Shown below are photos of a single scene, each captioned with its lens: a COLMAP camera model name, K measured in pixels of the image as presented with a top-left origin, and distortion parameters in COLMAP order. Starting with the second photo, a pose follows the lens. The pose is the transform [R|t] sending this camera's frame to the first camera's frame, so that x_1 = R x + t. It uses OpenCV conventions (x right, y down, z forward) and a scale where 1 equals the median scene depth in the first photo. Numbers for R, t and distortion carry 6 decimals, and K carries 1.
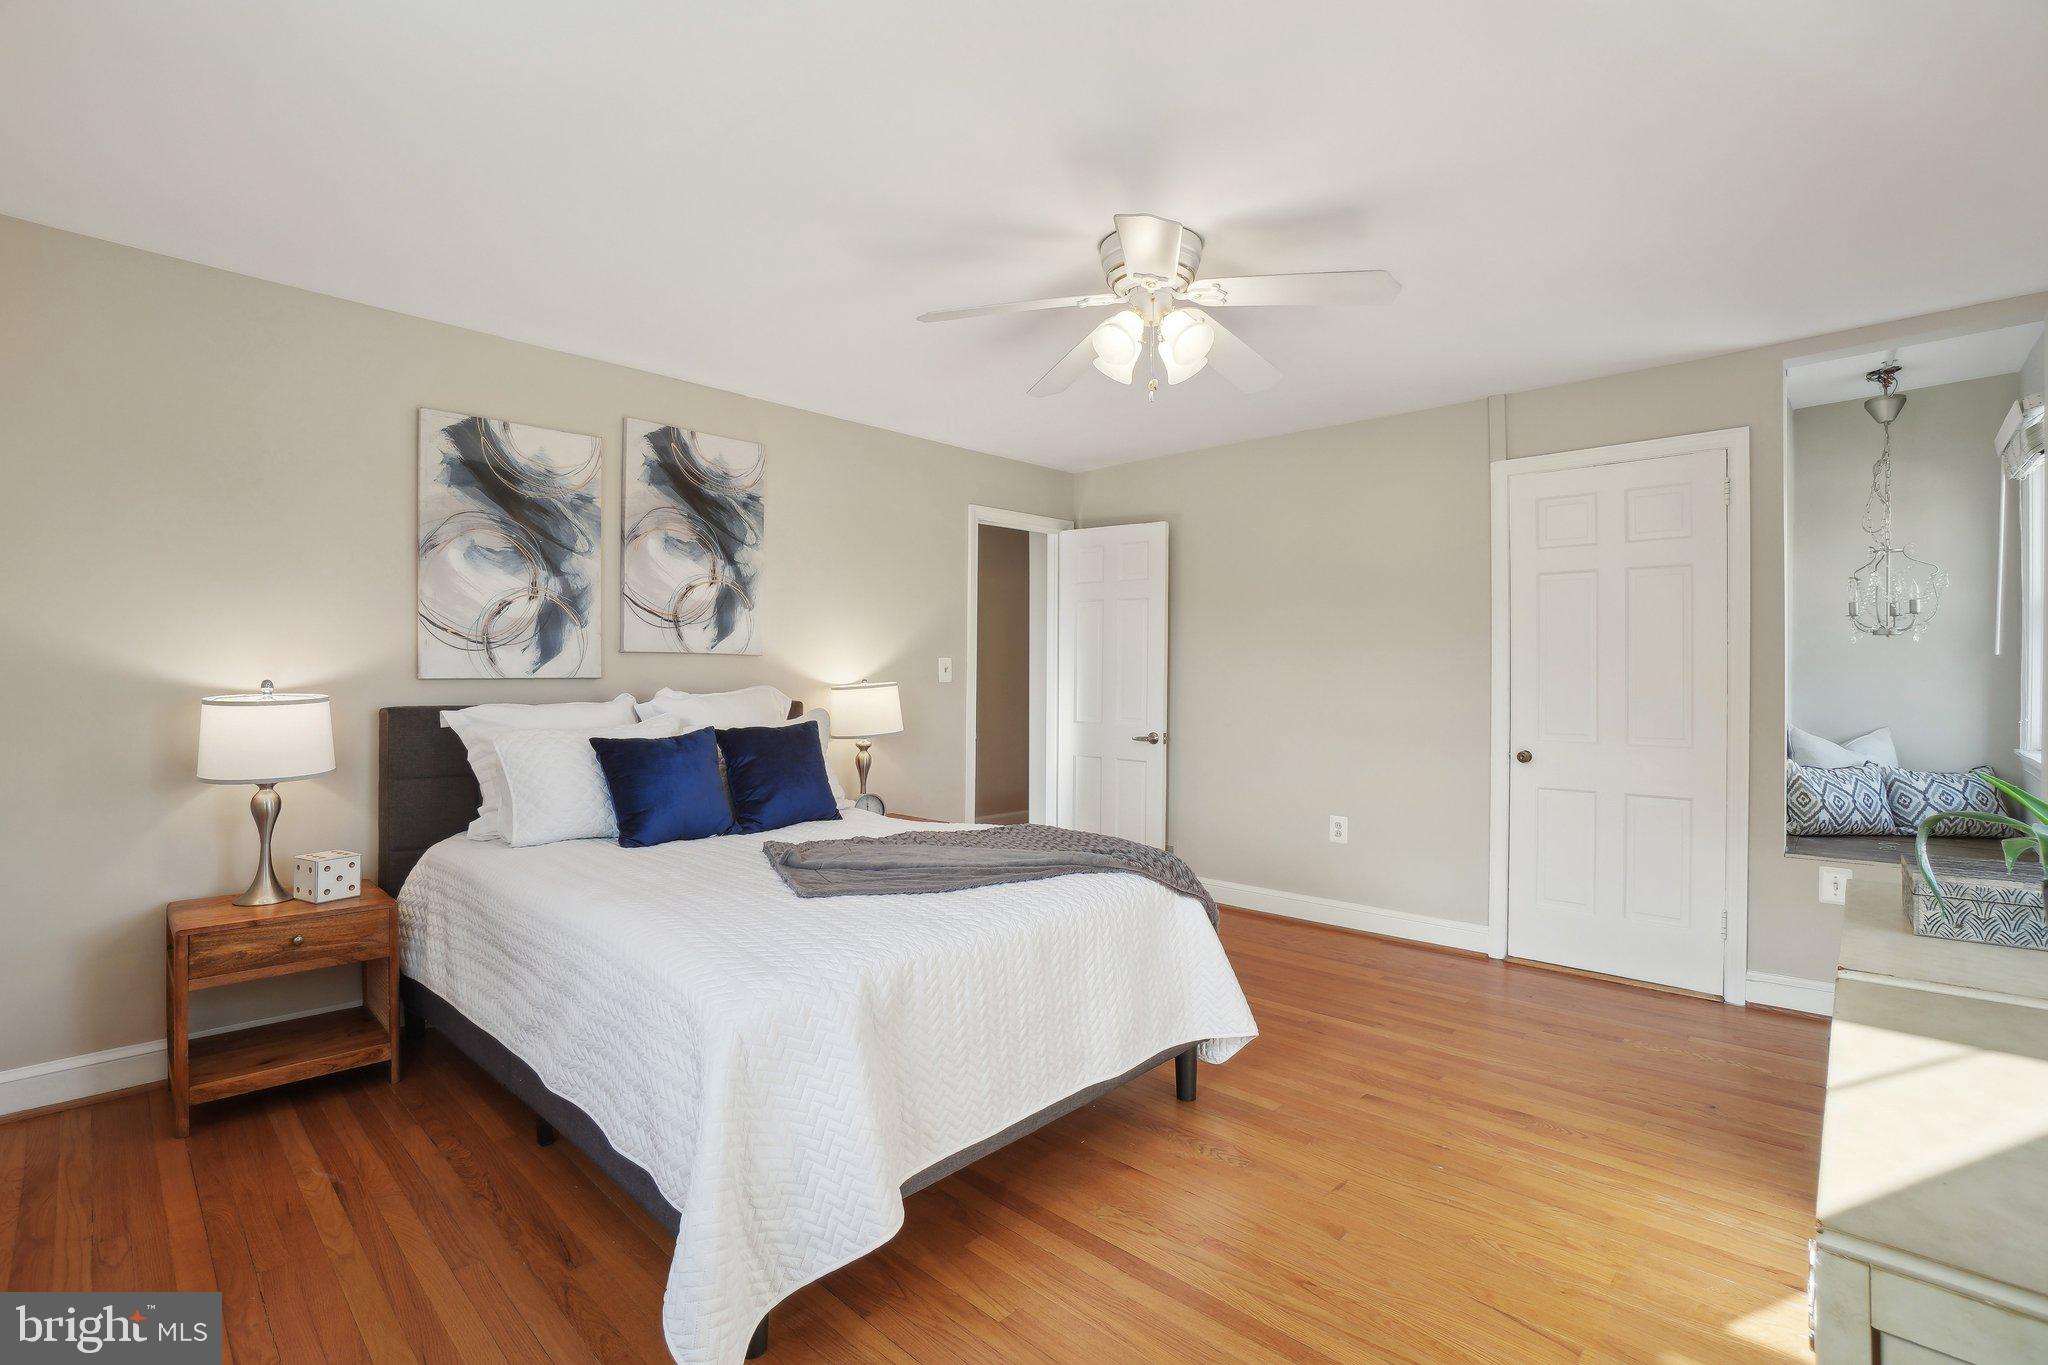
lens RADIAL K [[940.2, 0, 1010.1], [0, 940.2, 678.4], [0, 0, 1]] dist [-0.035982, 0.004992]
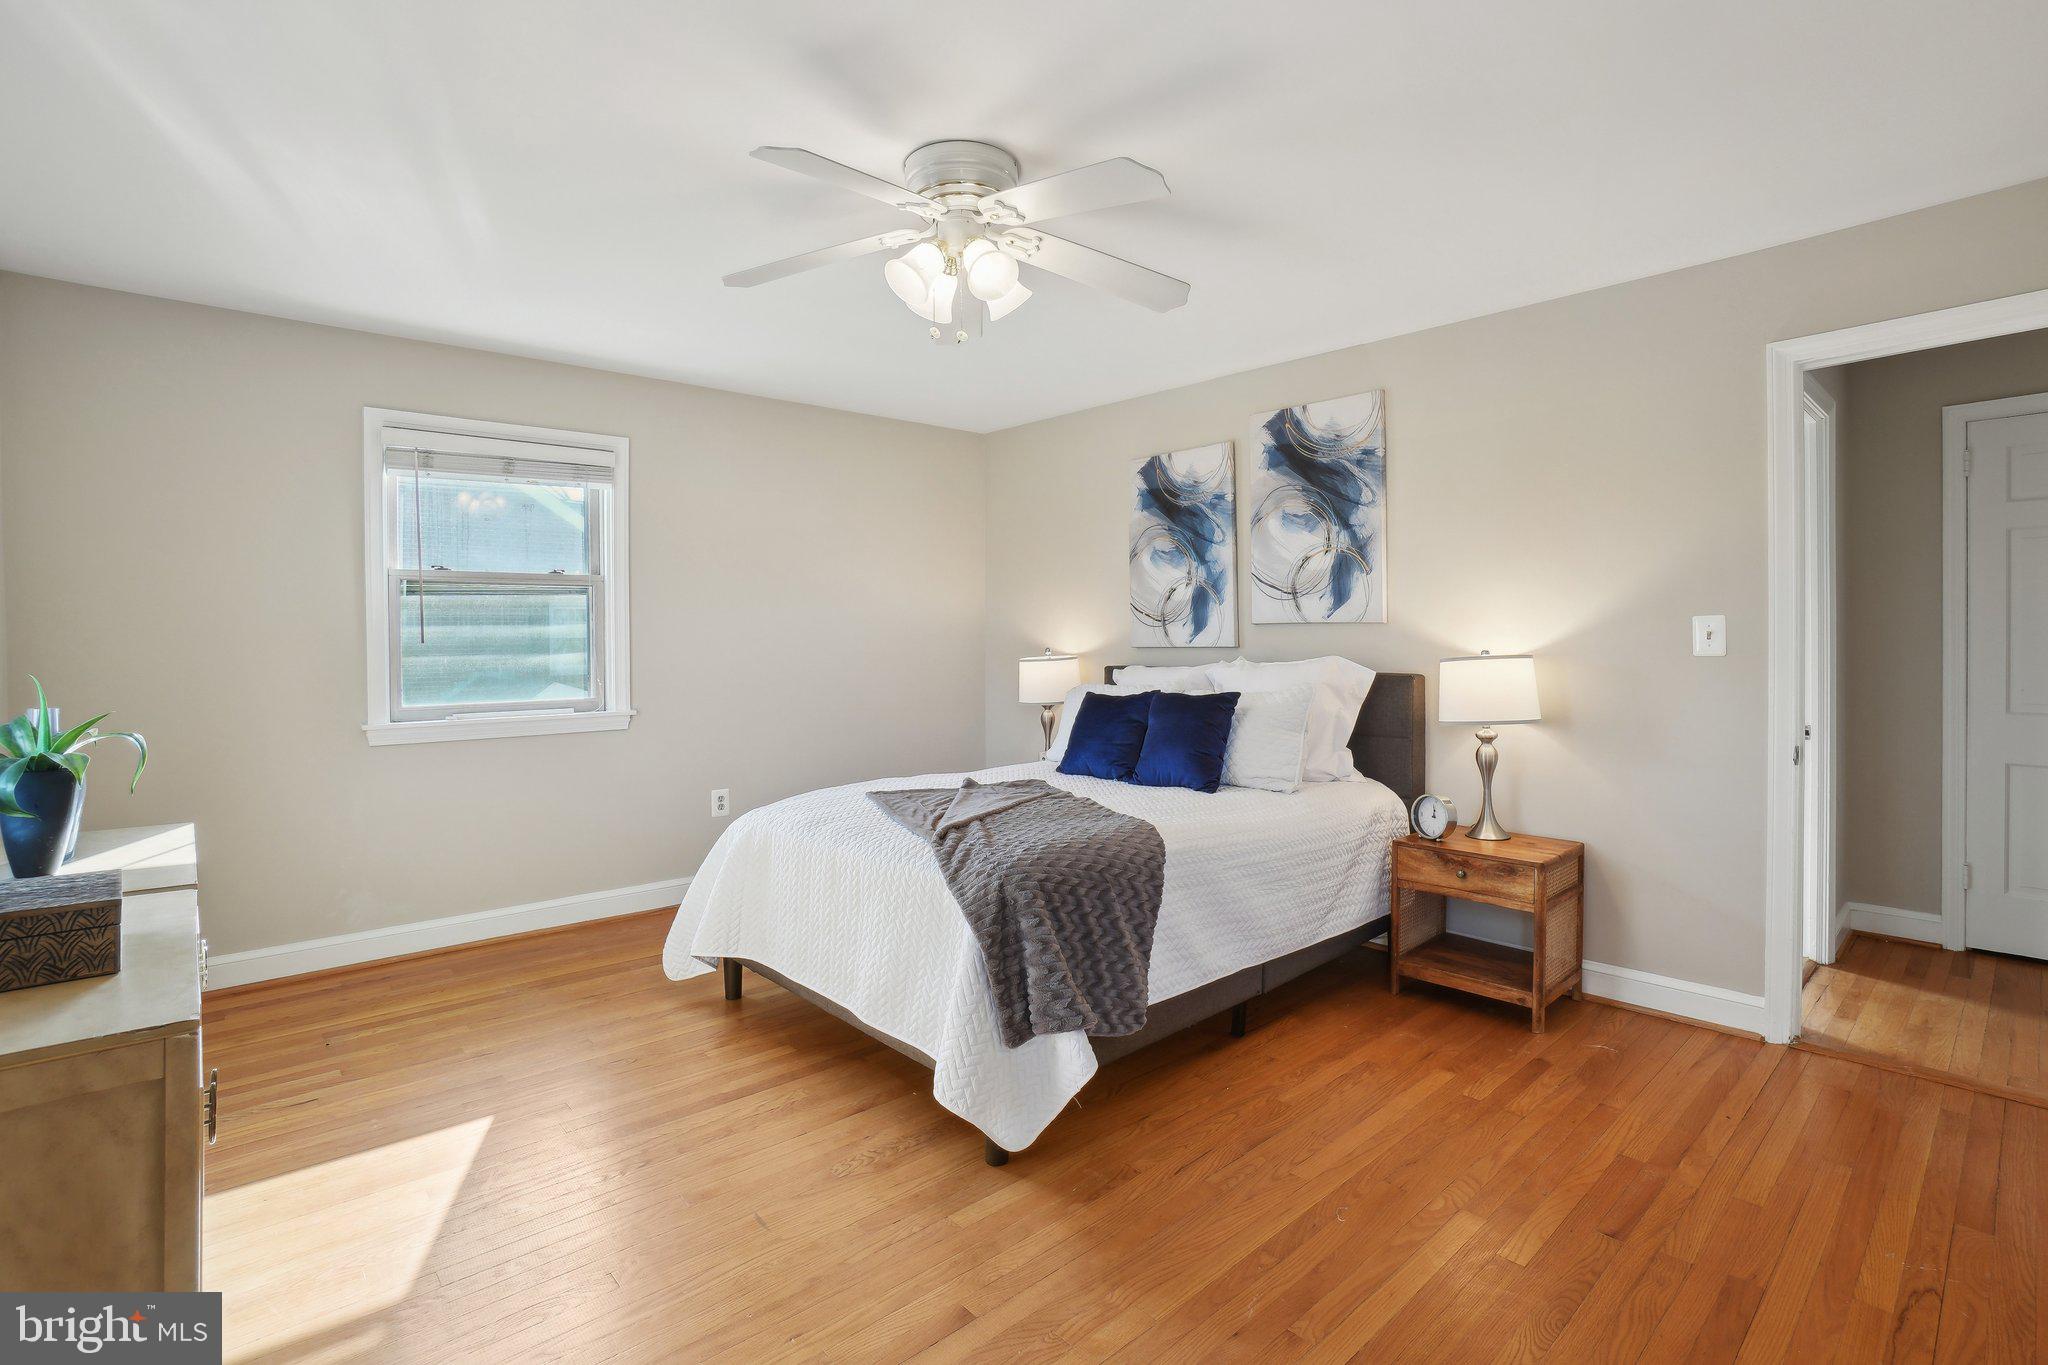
lens RADIAL K [[940.2, 0, 1014.3], [0, 940.2, 662.2], [0, 0, 1]] dist [-0.035982, 0.004992]
pose [[-0.066372, 0.015452, -0.997675, 0.705439], [-0.006734, 0.999850, 0.015934, 0.001575], [0.997772, 0.007776, -0.066258, 0.756076]]
